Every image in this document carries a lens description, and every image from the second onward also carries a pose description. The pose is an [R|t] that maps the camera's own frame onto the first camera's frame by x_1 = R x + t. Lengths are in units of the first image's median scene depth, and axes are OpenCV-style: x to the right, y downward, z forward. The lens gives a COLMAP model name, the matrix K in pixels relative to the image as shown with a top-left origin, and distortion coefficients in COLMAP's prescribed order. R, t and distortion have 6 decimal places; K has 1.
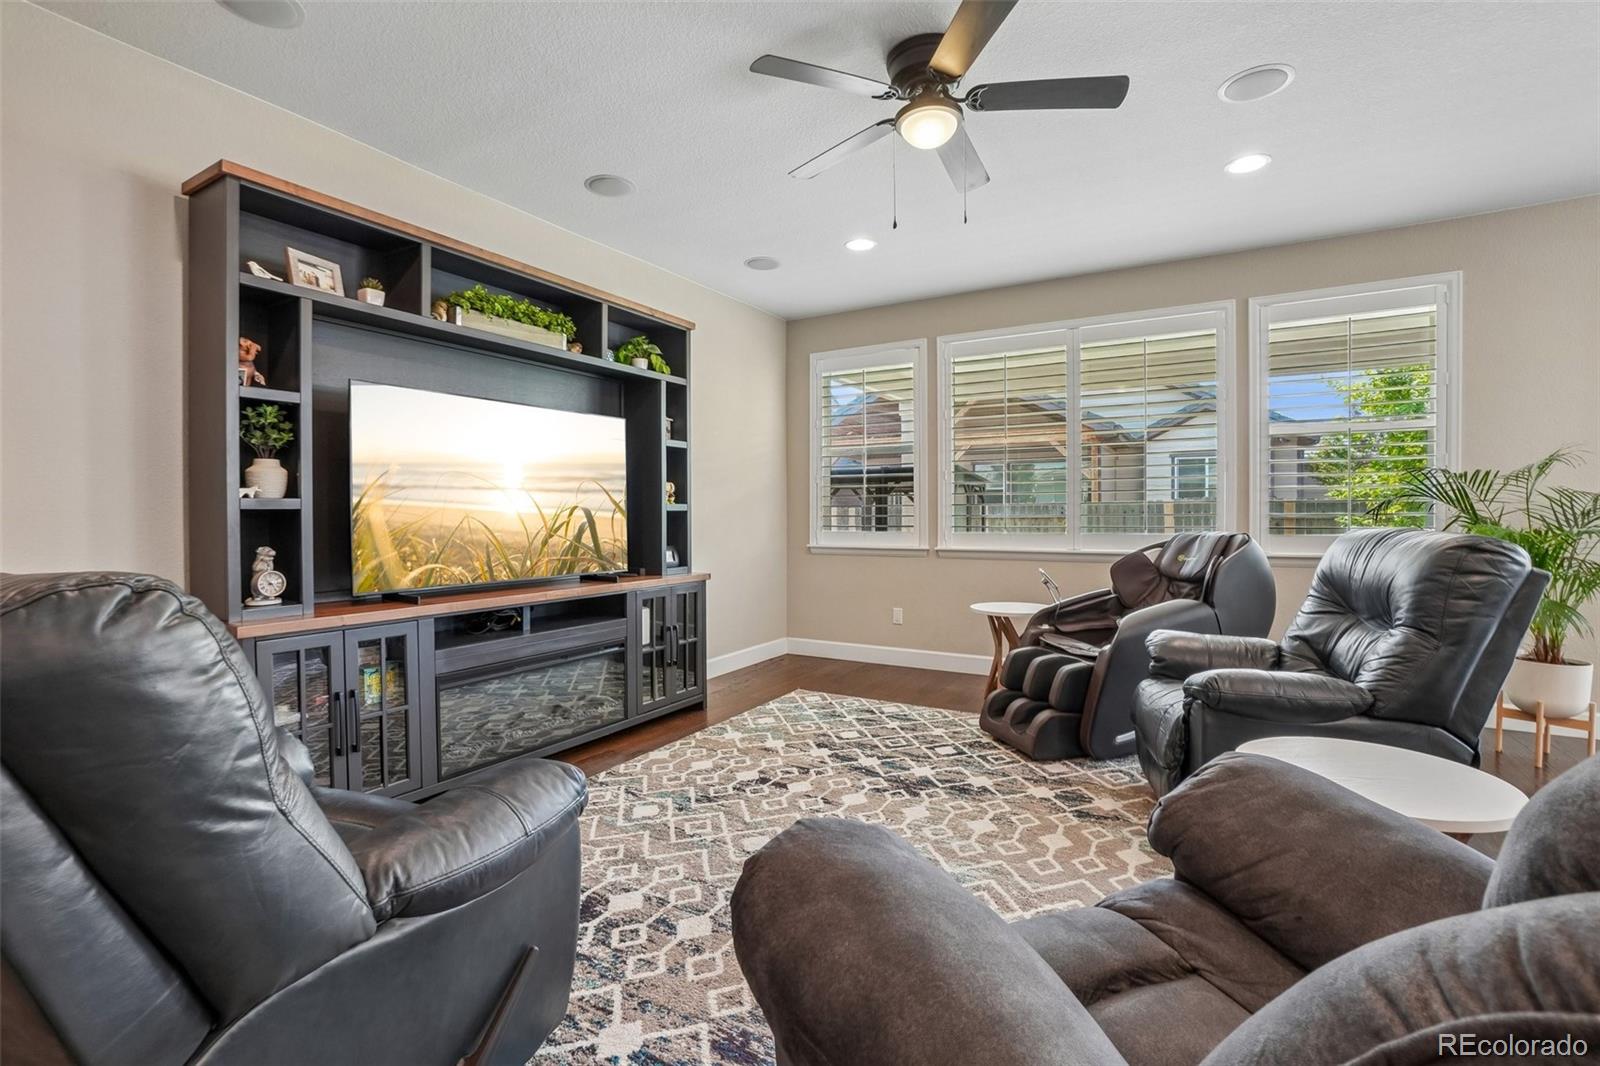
lens RADIAL K [[726.3, 0, 788.3], [0, 726.3, 522.0], [0, 0, 1]] dist [-0.067327, 0.025391]
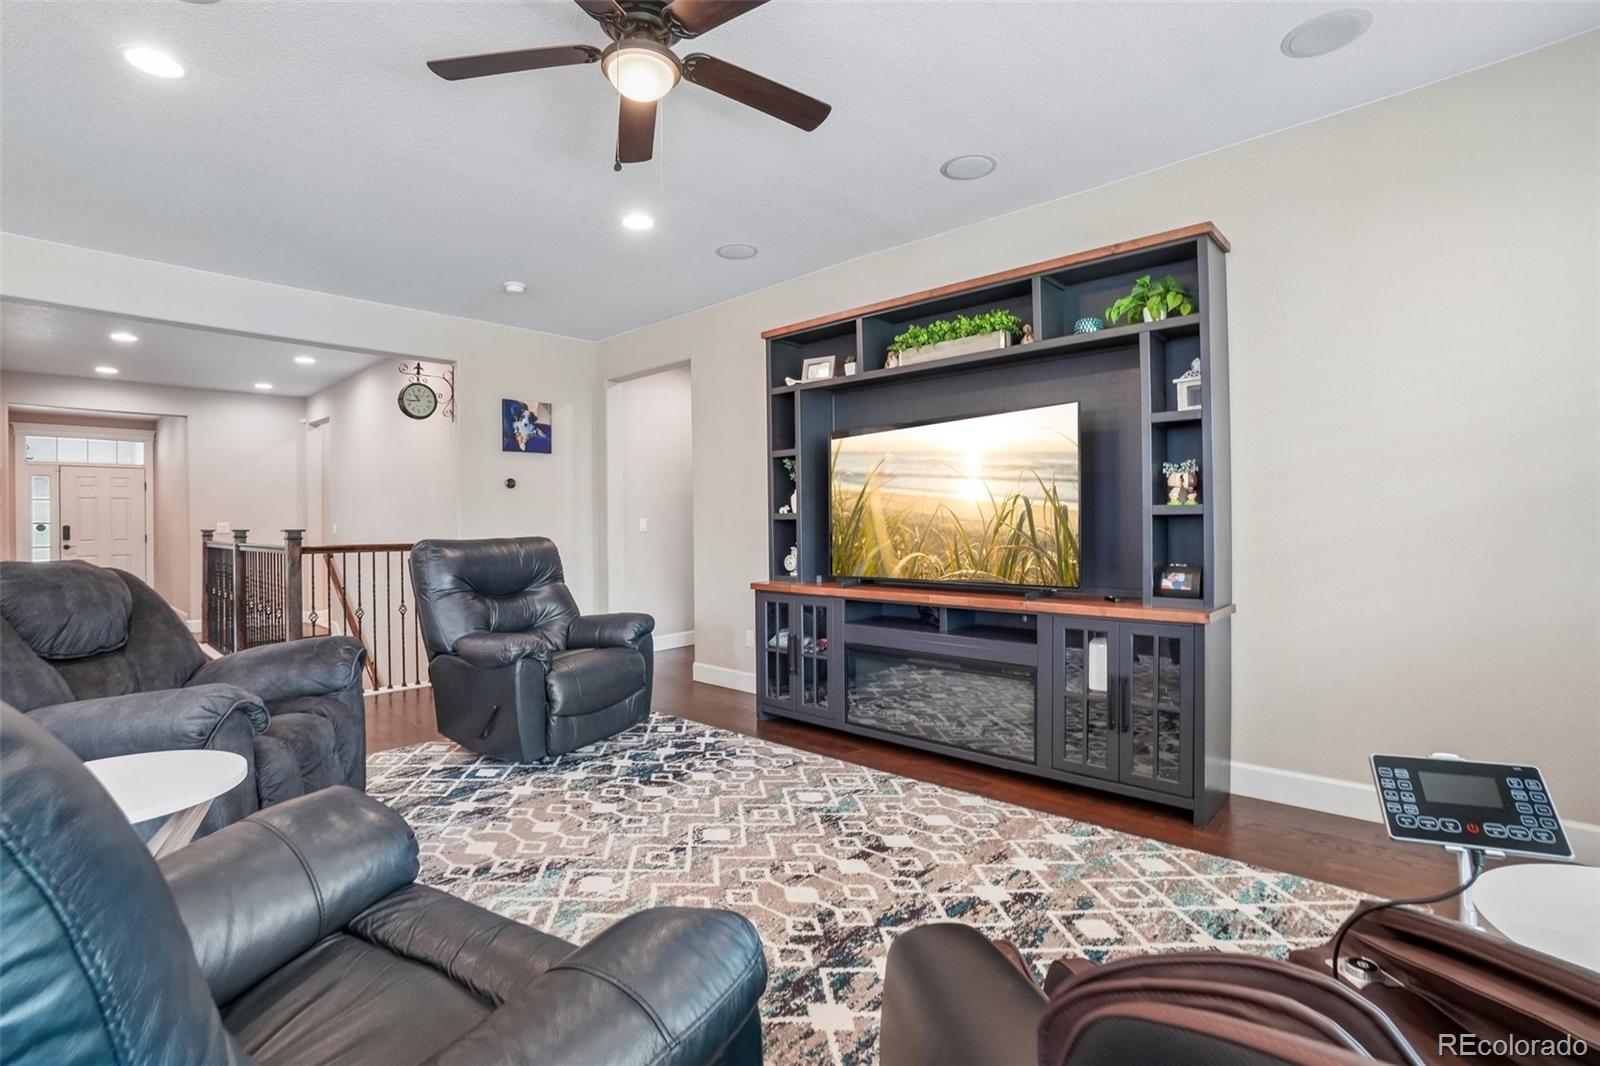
lens RADIAL K [[726.3, 0, 788.3], [0, 726.3, 522.0], [0, 0, 1]] dist [-0.067327, 0.025391]
pose [[-0.201297, 0.000961, -0.979530, 0.747572], [-0.001446, 0.999998, 0.001278, -0.014517], [0.979529, 0.001674, -0.201295, 1.006541]]
